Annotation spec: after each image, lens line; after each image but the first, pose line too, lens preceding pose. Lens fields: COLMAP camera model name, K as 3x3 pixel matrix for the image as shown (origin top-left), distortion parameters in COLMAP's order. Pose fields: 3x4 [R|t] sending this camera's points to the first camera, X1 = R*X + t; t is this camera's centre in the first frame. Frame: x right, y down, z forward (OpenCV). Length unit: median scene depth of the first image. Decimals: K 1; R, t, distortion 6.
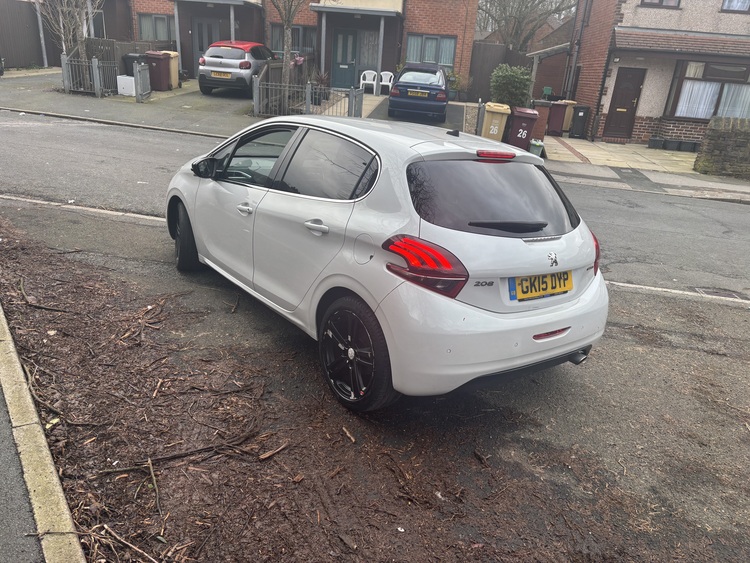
lens RADIAL K [[558.5, 0, 373.9], [0, 558.5, 279.7], [0, 0, 1]] dist [0.001805, -0.006431]
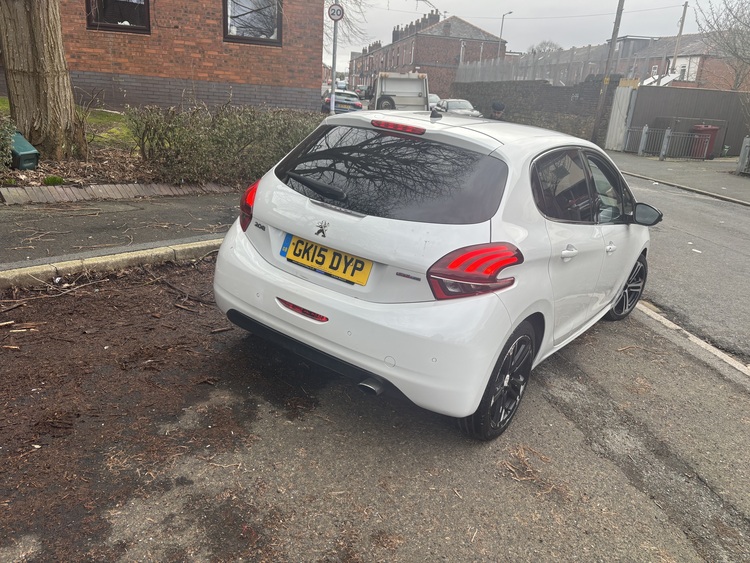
lens RADIAL K [[558.5, 0, 374.1], [0, 558.5, 283.9], [0, 0, 1]] dist [0.001805, -0.006431]
pose [[0.341519, 0.244245, -0.907584, 1.162813], [-0.384989, 0.917269, 0.101982, -0.076926], [0.857408, 0.314581, 0.407297, 0.739788]]
